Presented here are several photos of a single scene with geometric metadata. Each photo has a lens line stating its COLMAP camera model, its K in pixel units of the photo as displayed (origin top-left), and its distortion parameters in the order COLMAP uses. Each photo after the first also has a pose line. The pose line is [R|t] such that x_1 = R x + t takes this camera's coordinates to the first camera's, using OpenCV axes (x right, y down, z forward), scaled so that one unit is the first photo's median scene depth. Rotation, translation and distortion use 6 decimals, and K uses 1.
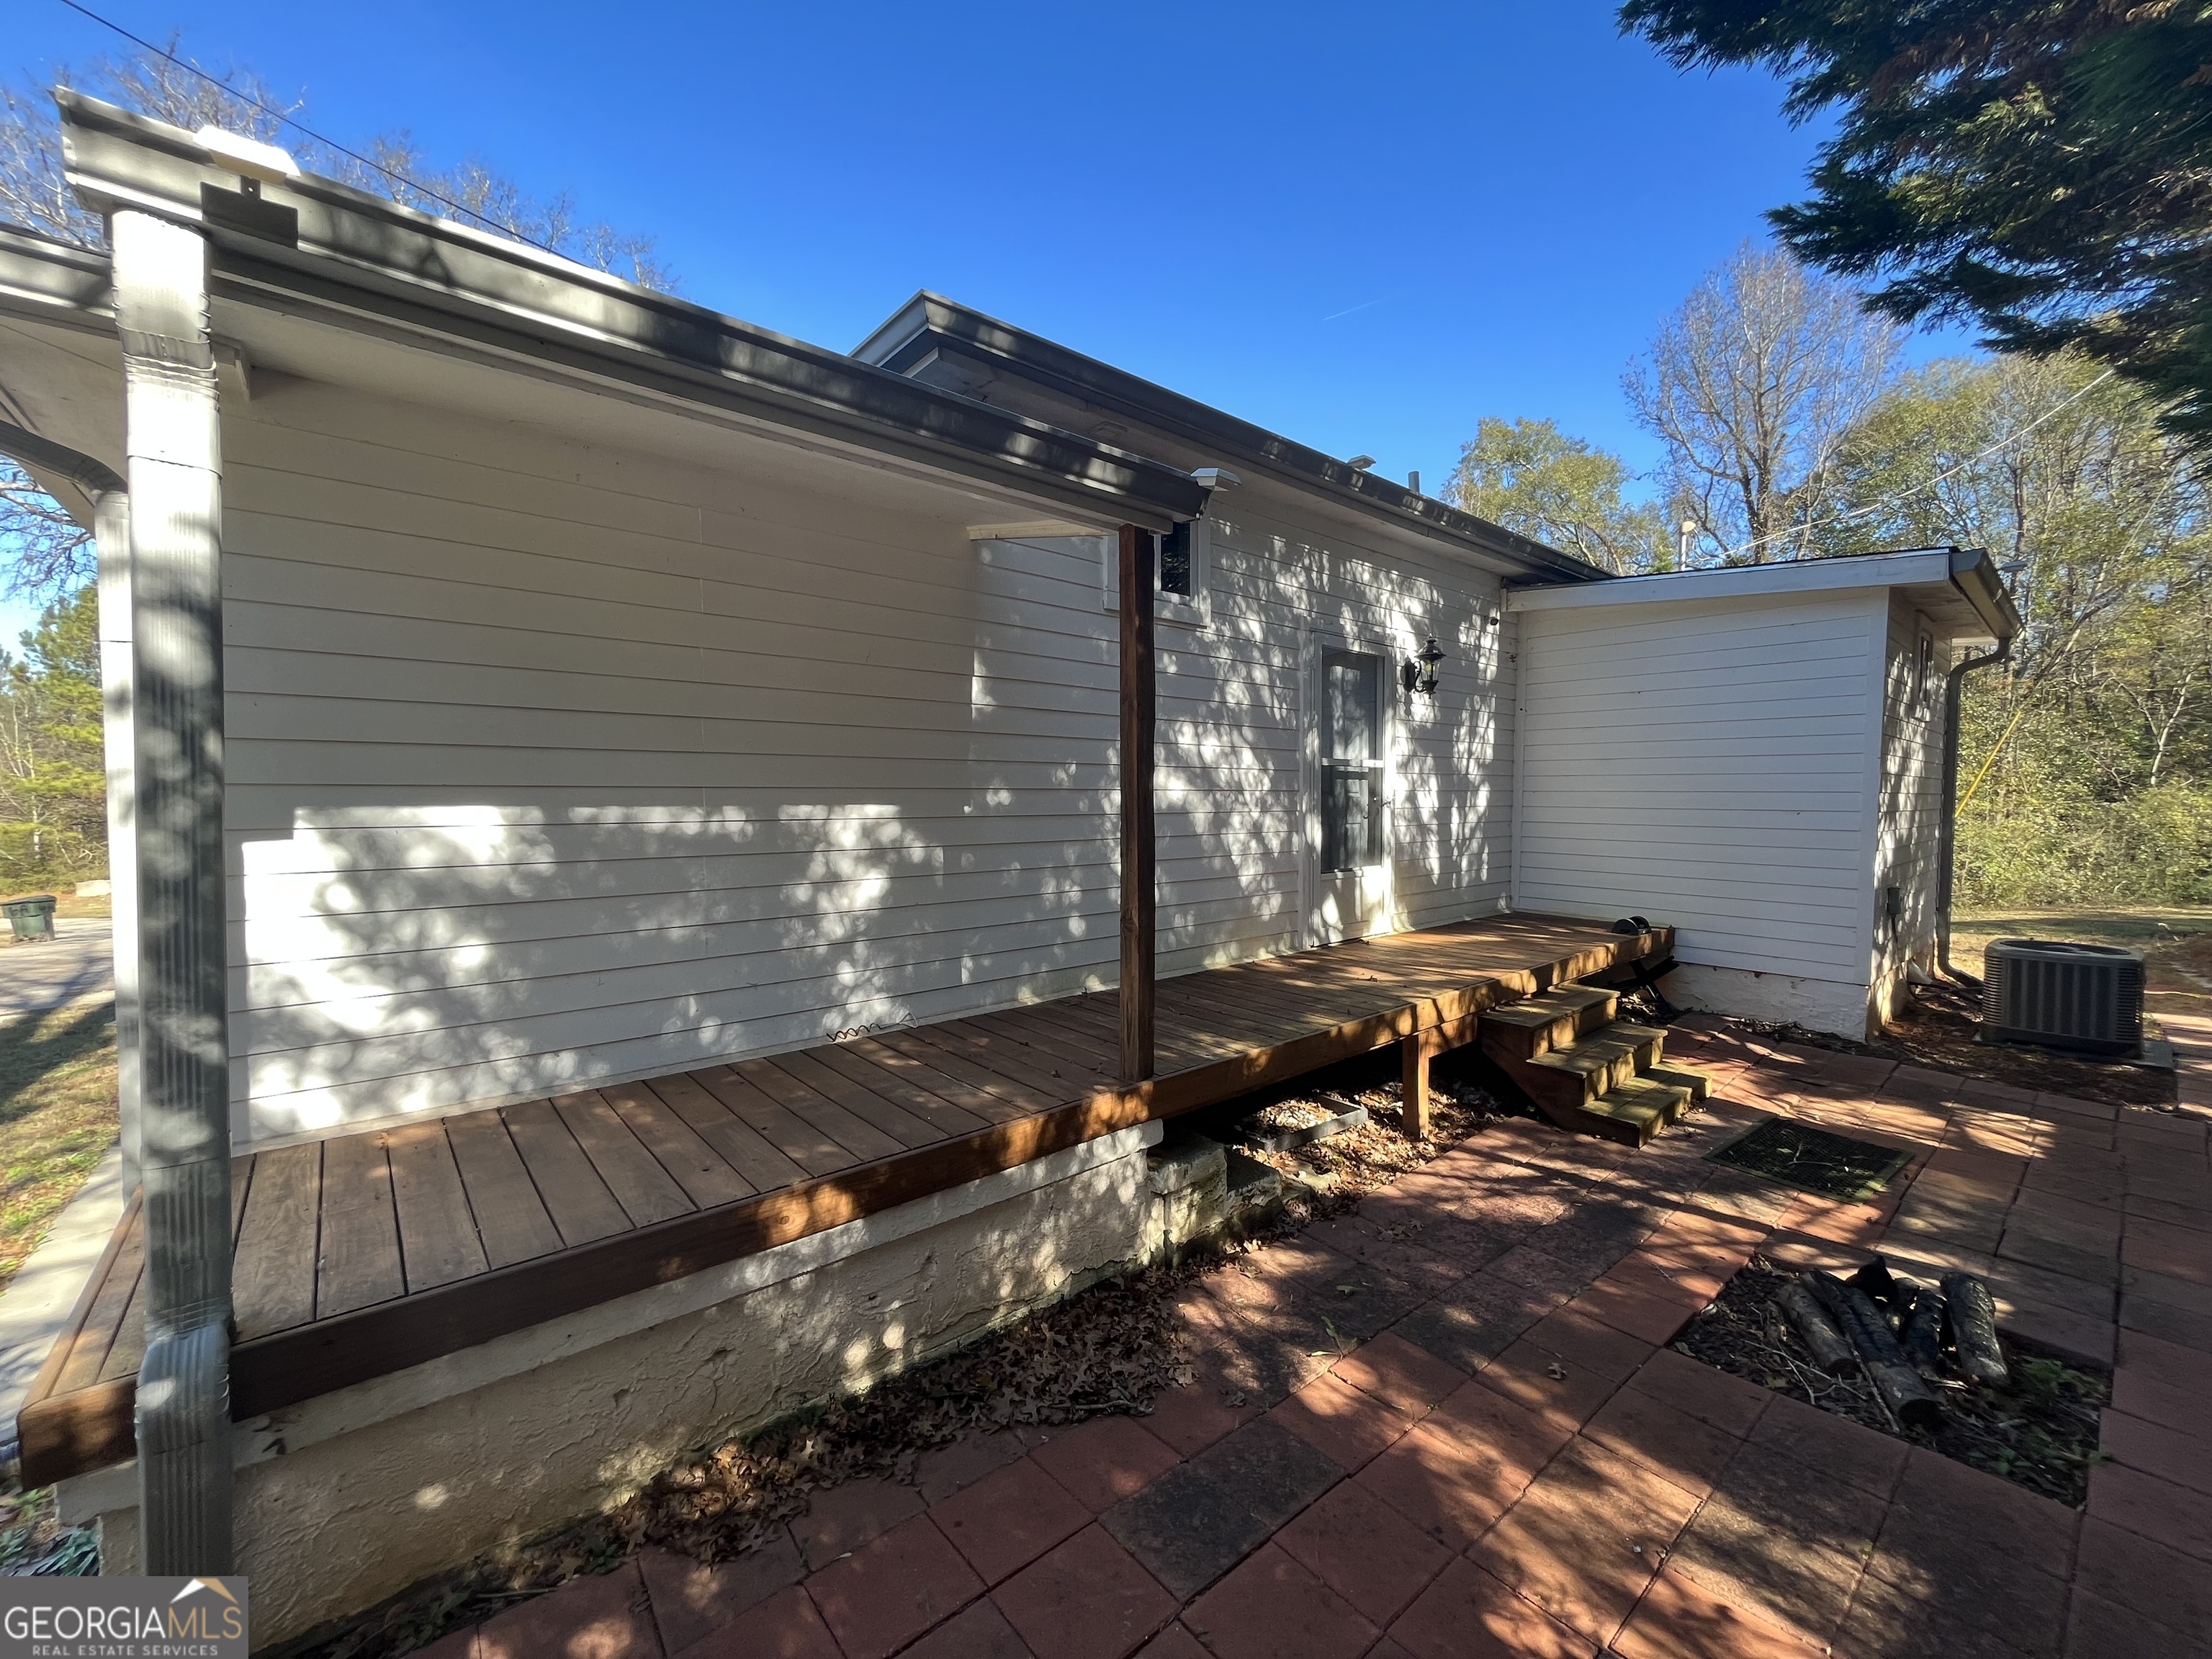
lens RADIAL K [[890.2, 0, 1103.7], [0, 890.2, 828.0], [0, 0, 1]] dist [-0.003988, 0.000070]
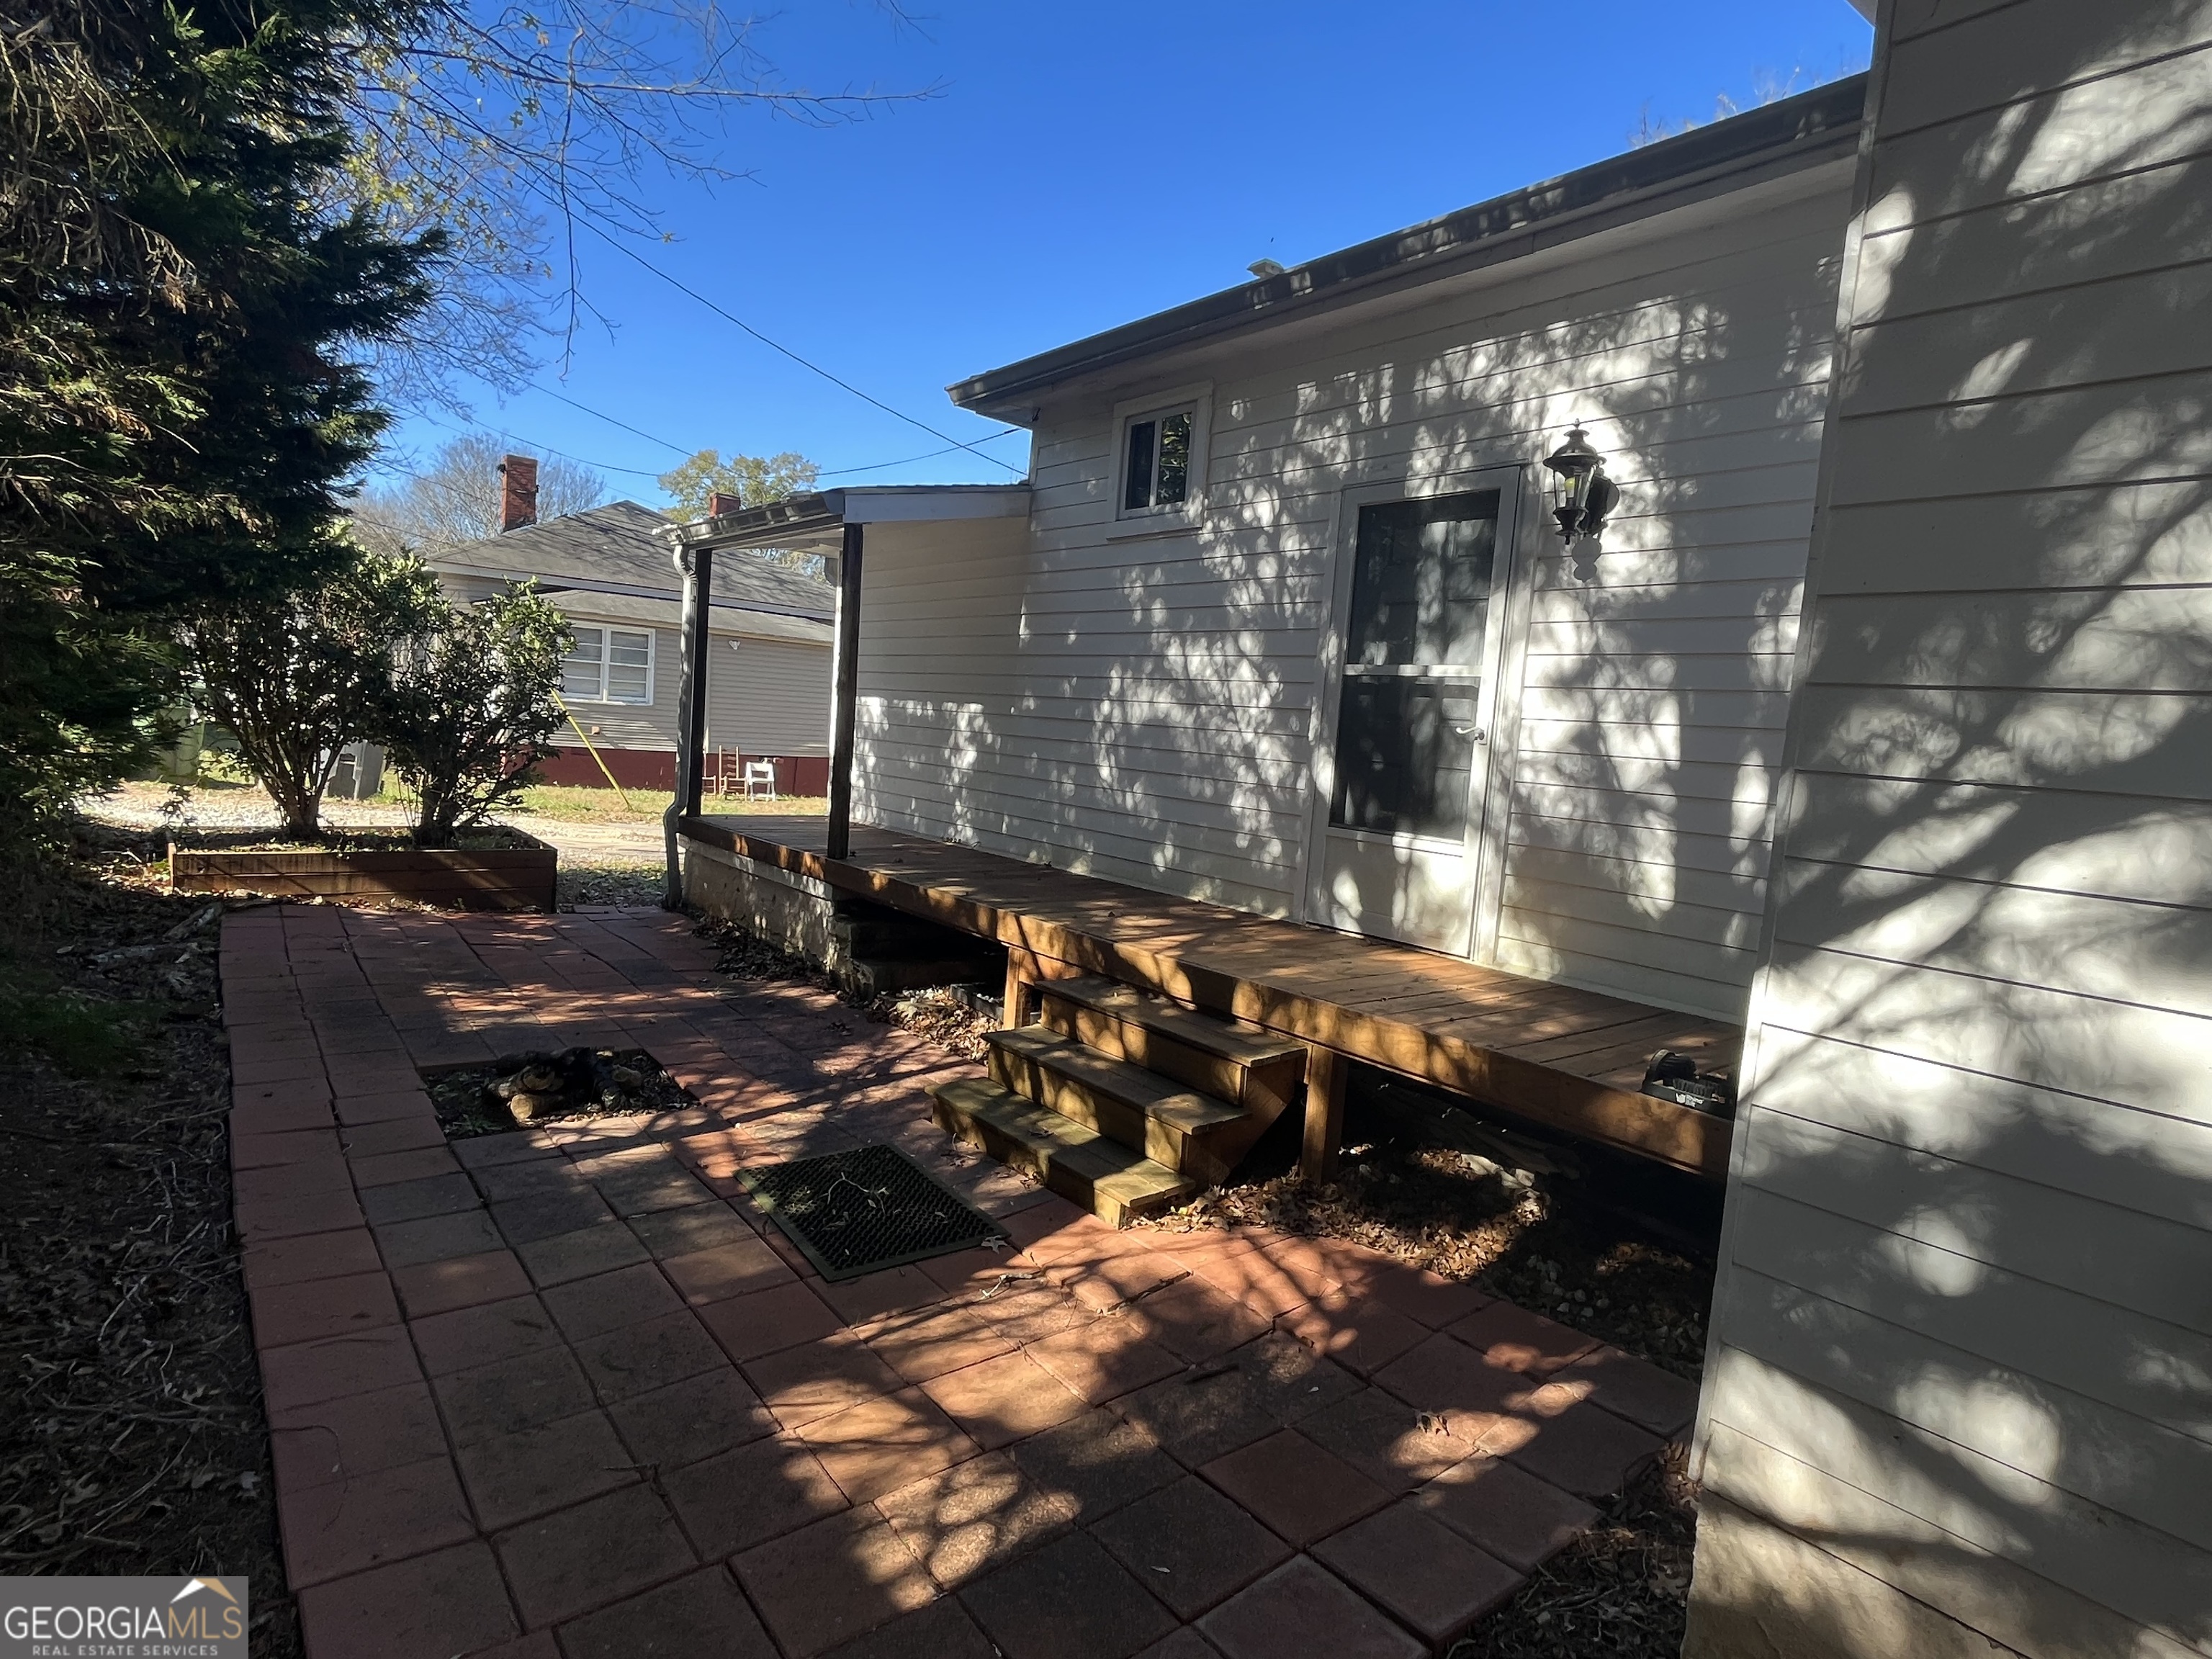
lens RADIAL K [[1165.7, 0, 1111.5], [0, 1165.7, 833.2], [0, 0, 1]] dist [0.002615, -0.000346]
pose [[-0.021085, 0.090159, -0.995704, 1.656024], [-0.110011, 0.989669, 0.091942, -0.015377], [0.993707, 0.111477, -0.010949, 1.165117]]
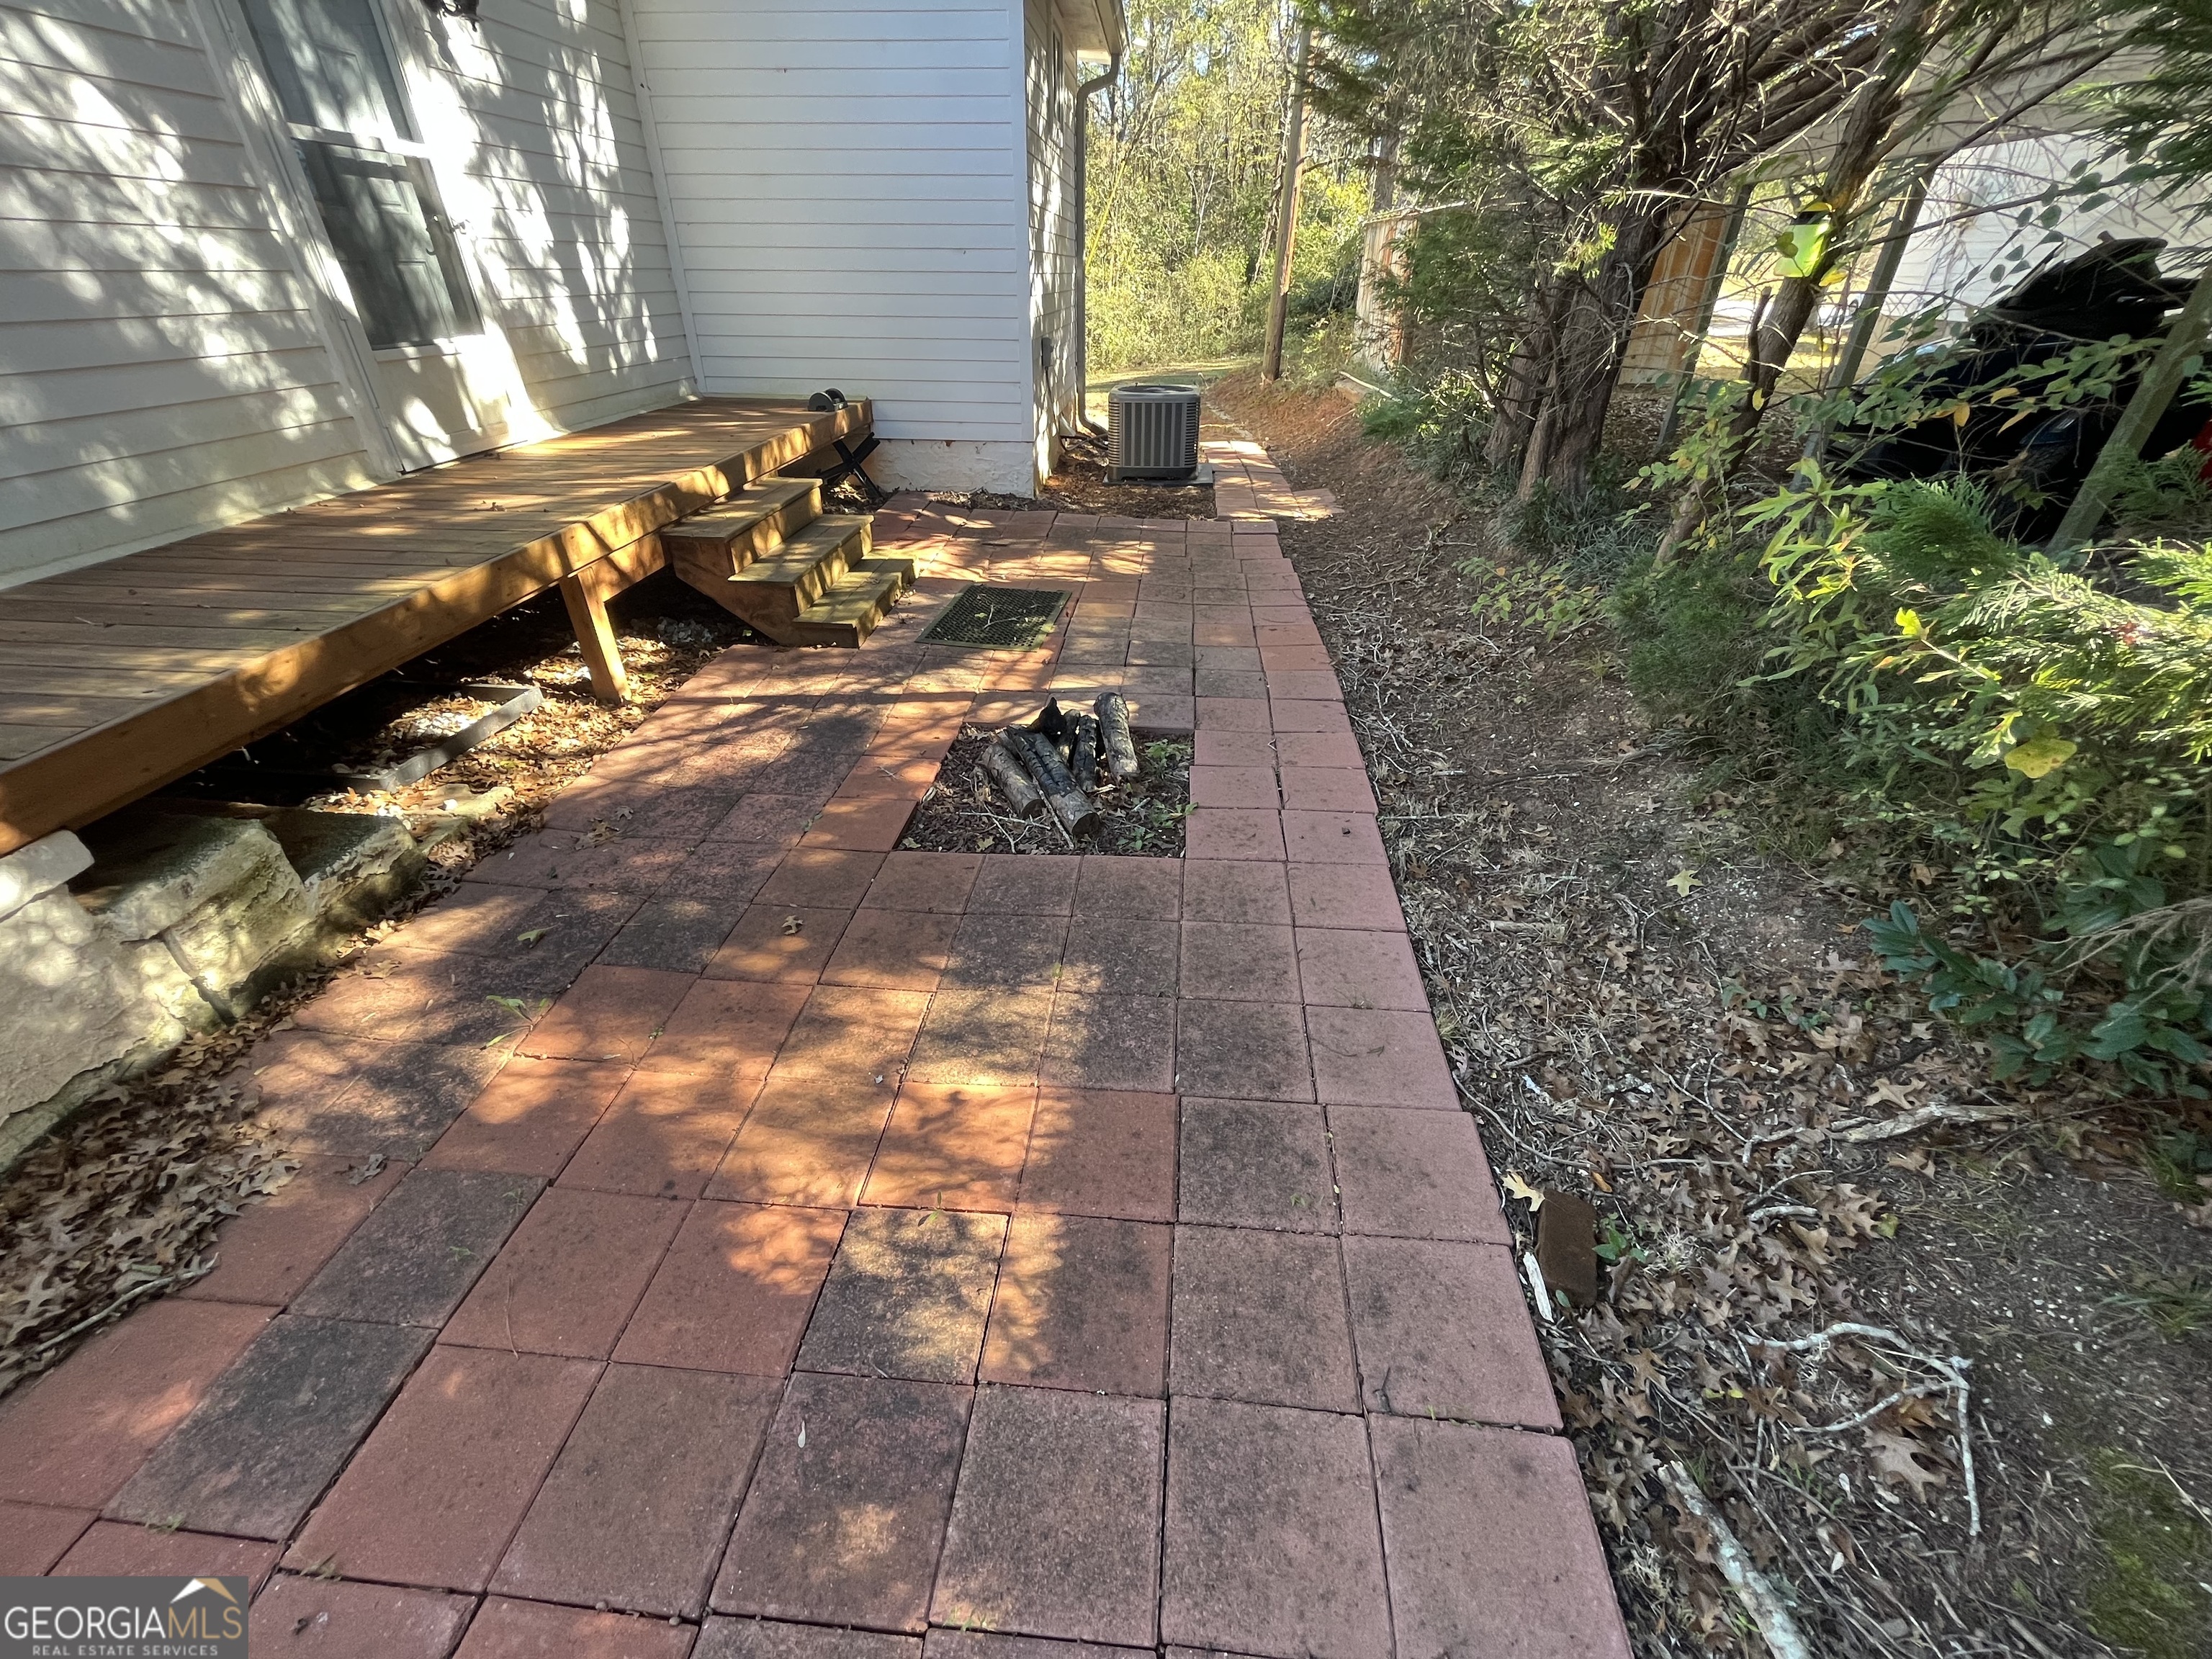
lens RADIAL K [[890.2, 0, 1108.3], [0, 890.2, 823.6], [0, 0, 1]] dist [-0.003988, 0.000070]
pose [[0.704211, -0.371913, 0.604787, 0.145097], [0.021244, 0.862480, 0.505645, 0.046725], [-0.709673, -0.343233, 0.615269, 0.160132]]
